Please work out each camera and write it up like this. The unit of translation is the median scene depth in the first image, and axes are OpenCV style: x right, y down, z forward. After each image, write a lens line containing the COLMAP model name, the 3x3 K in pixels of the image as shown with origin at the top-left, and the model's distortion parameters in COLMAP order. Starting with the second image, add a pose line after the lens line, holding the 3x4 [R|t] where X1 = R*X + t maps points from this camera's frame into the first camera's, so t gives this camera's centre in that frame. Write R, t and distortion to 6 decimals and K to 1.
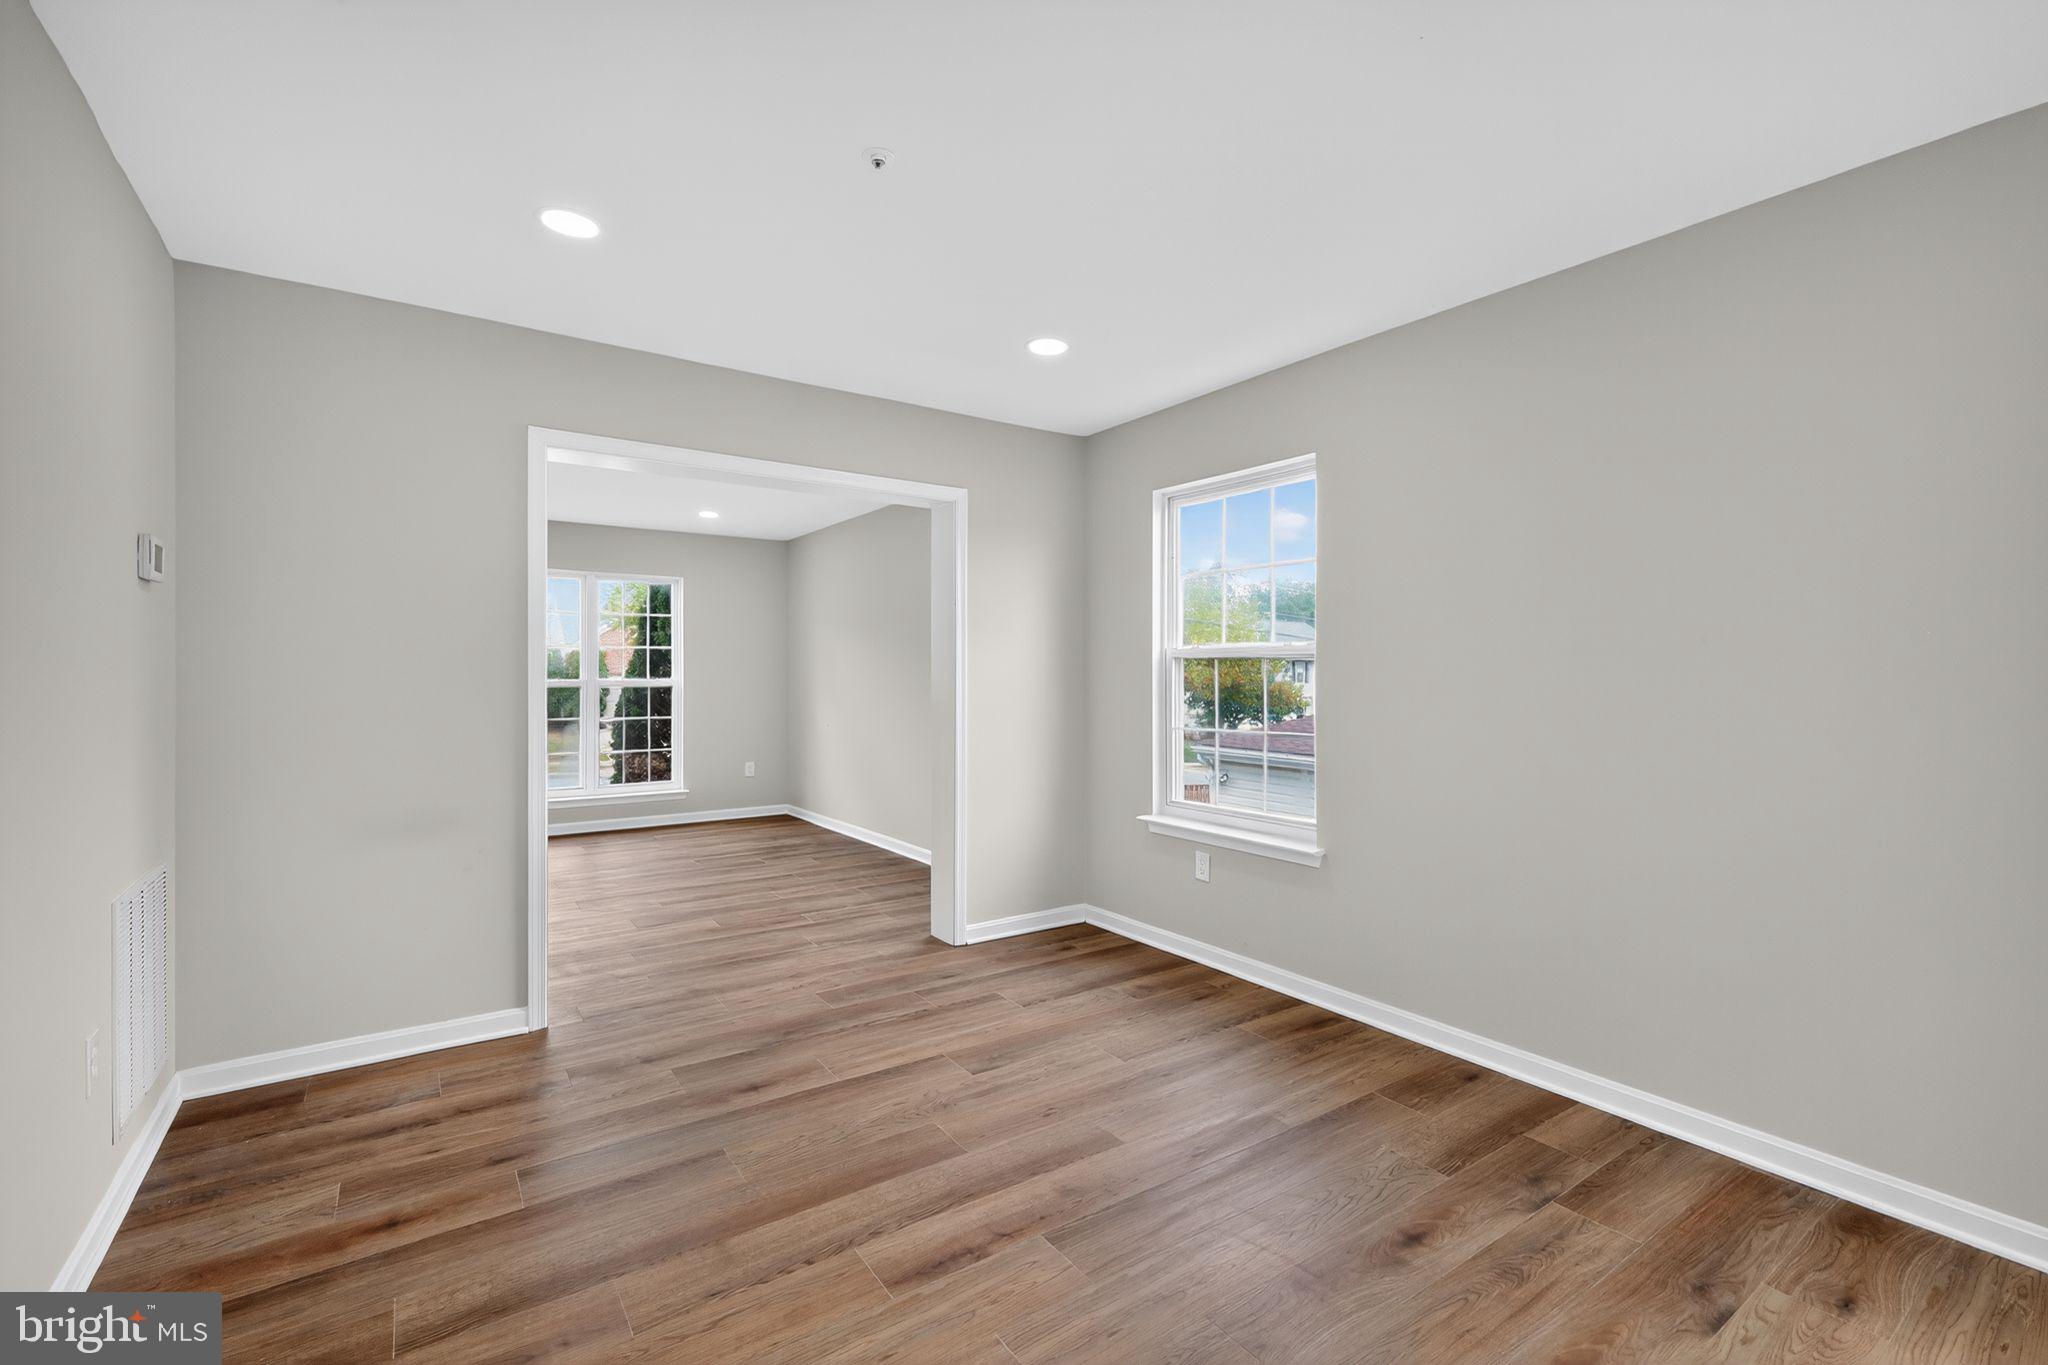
lens RADIAL K [[891.3, 0, 1024.0], [0, 891.3, 682.5], [0, 0, 1]] dist [0.000199, 0.000070]
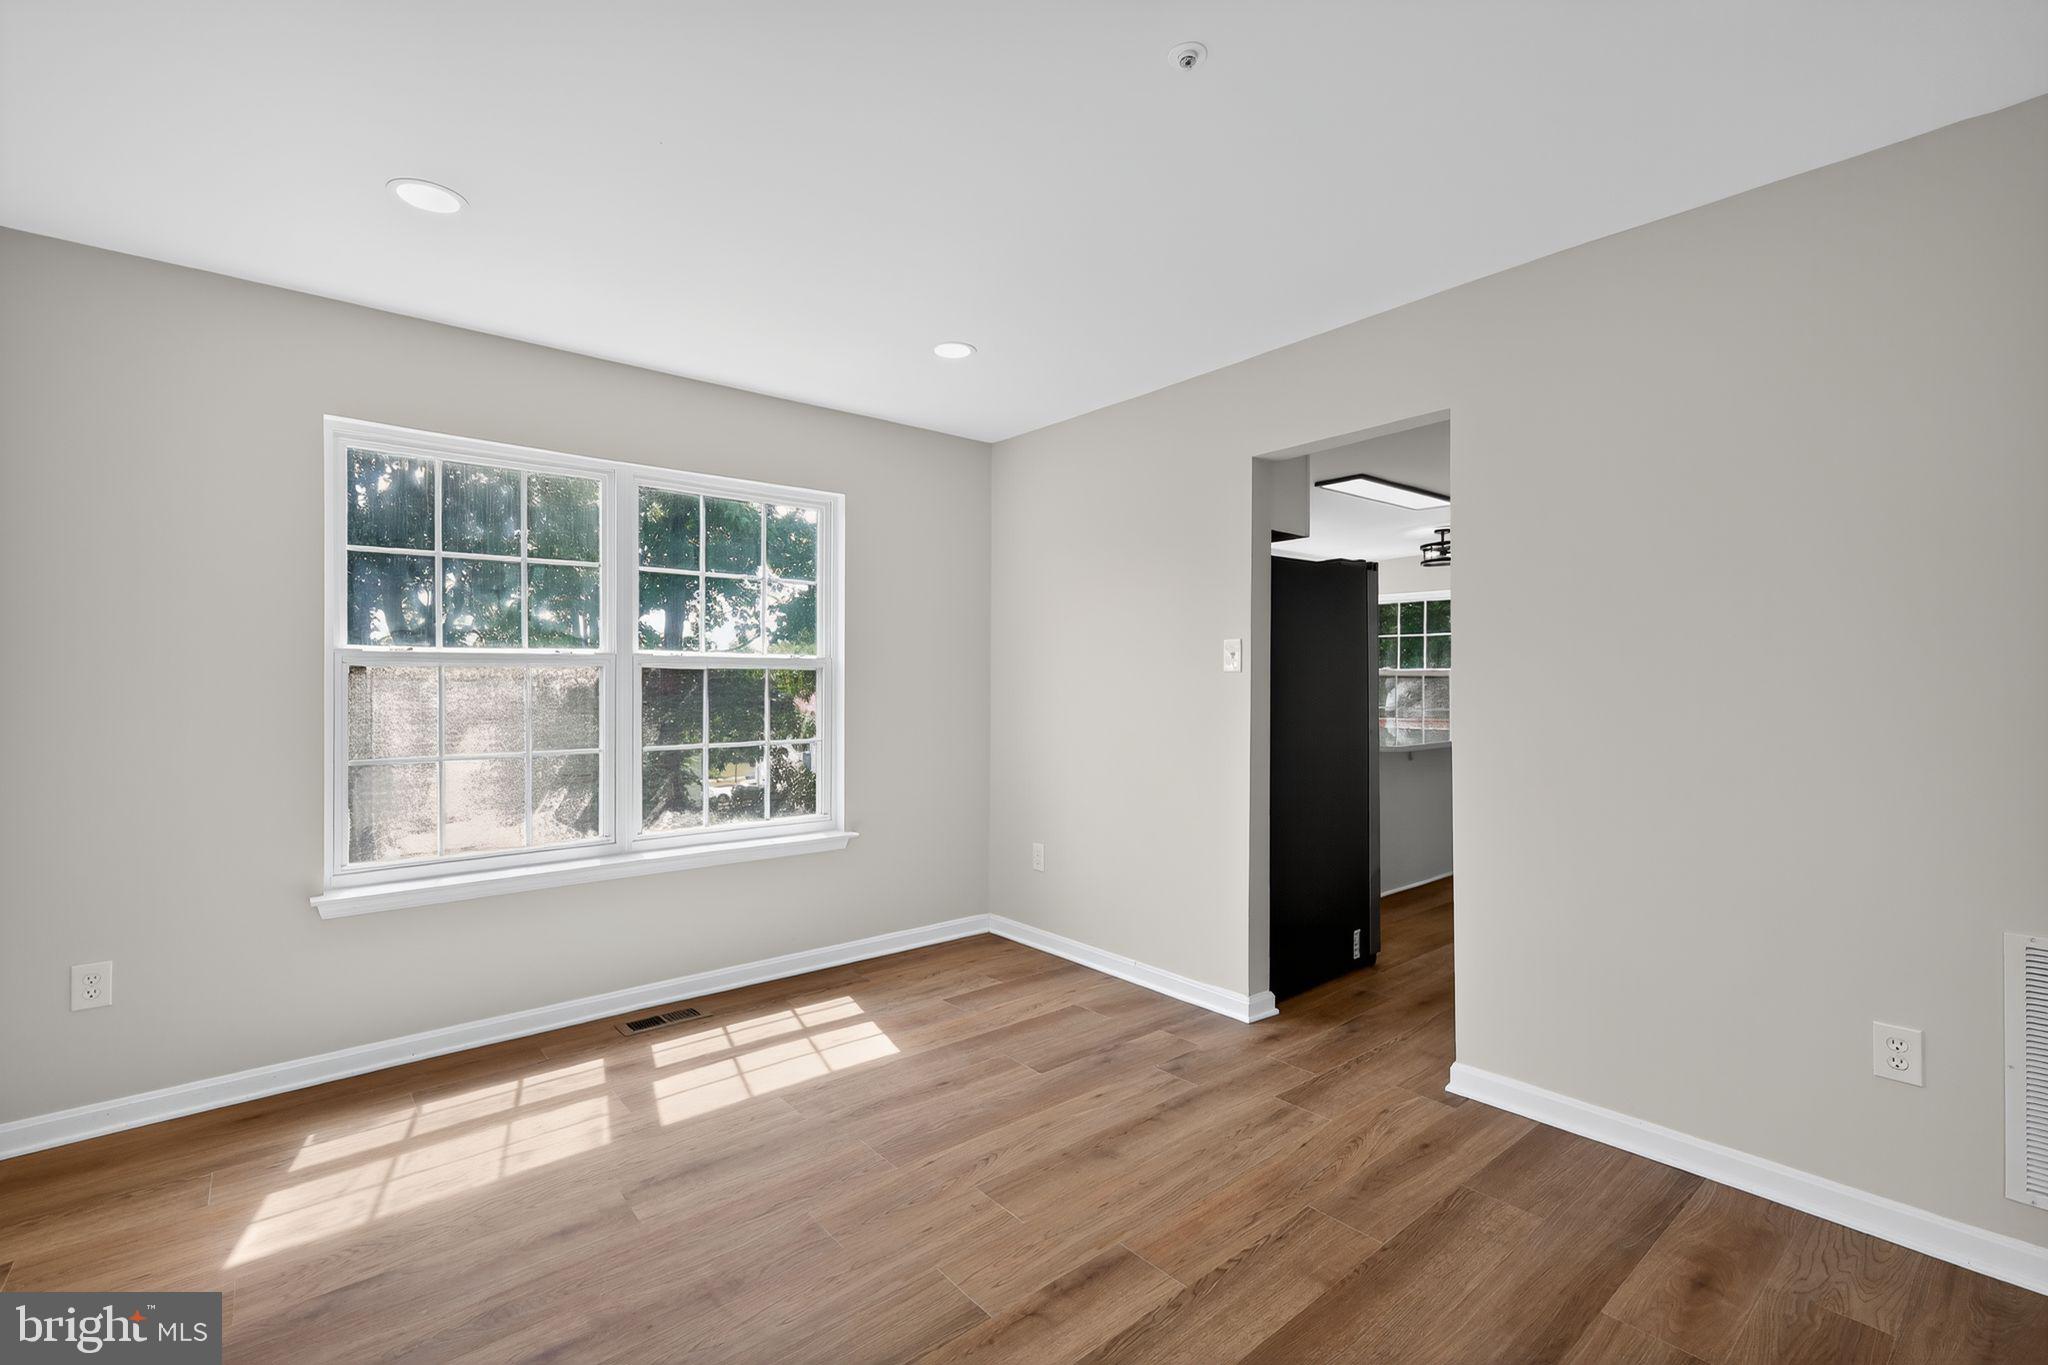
lens RADIAL K [[891.3, 0, 1024.0], [0, 891.3, 682.5], [0, 0, 1]] dist [0.000199, 0.000070]
pose [[-0.996042, 0.003078, -0.088826, 0.065481], [0.002788, 0.999990, 0.003381, -0.017248], [0.088835, 0.003120, -0.996041, 1.940195]]
